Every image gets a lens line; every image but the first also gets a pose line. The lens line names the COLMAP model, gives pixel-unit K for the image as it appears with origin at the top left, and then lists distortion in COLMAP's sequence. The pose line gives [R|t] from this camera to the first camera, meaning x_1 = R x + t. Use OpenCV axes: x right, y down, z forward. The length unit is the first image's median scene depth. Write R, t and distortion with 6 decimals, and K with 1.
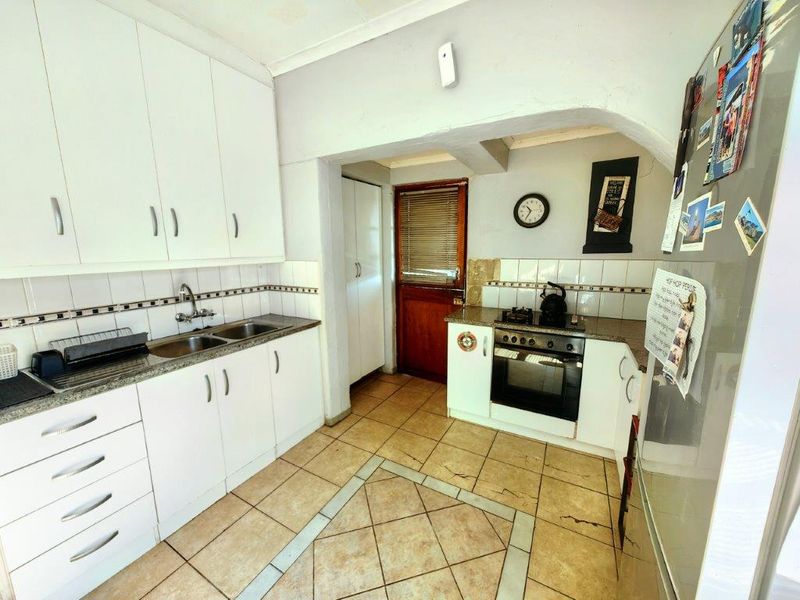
lens RADIAL K [[313.8, 0, 399.5], [0, 313.8, 301.7], [0, 0, 1]] dist [0.002087, 0.000095]
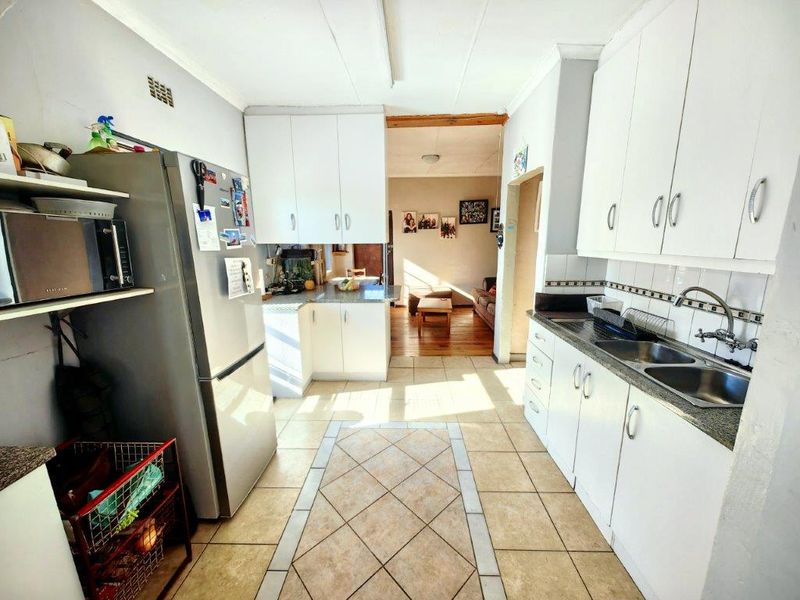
lens RADIAL K [[313.8, 0, 399.4], [0, 313.8, 300.2], [0, 0, 1]] dist [0.002087, 0.000095]
pose [[-0.887030, 0.109009, -0.448659, 0.370521], [-0.060513, 0.935900, 0.347030, -0.300523], [0.457729, 0.334976, -0.823575, 1.578120]]
